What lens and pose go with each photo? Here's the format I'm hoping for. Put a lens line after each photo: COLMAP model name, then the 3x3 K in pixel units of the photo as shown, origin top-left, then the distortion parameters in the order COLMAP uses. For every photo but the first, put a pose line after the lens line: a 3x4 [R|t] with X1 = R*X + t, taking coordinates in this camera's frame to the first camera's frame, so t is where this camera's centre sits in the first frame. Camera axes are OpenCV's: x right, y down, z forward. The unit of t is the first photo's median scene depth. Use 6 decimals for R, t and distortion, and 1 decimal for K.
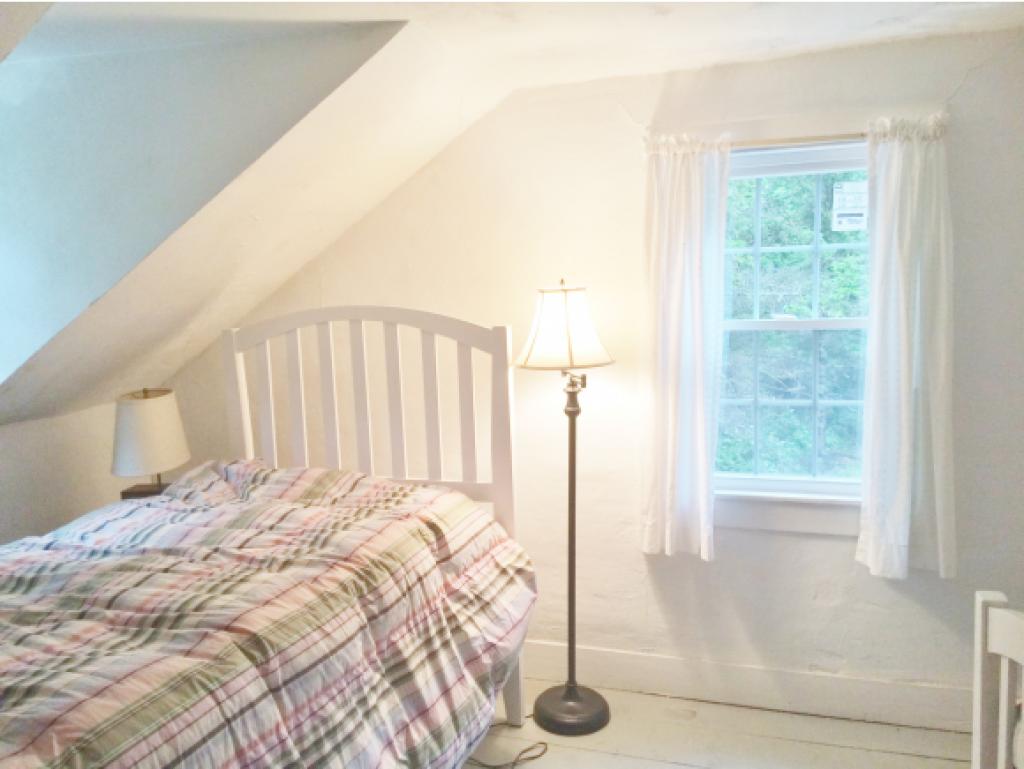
lens RADIAL K [[858.8, 0, 511.1], [0, 858.8, 378.9], [0, 0, 1]] dist [0.085024, -0.104835]
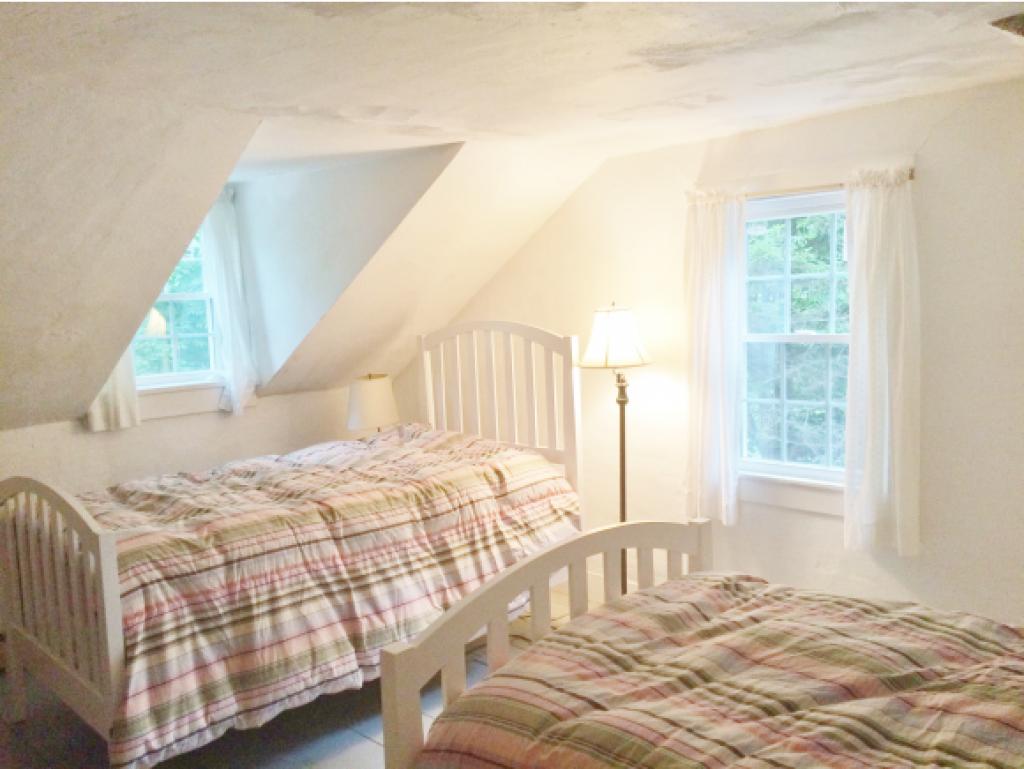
lens RADIAL K [[858.8, 0, 514.1], [0, 858.8, 385.3], [0, 0, 1]] dist [0.085024, -0.104835]
pose [[0.903973, 0.041104, -0.425609, 0.568339], [-0.040009, 0.999133, 0.011516, 0.005372], [0.425714, 0.006618, 0.904834, -0.322255]]
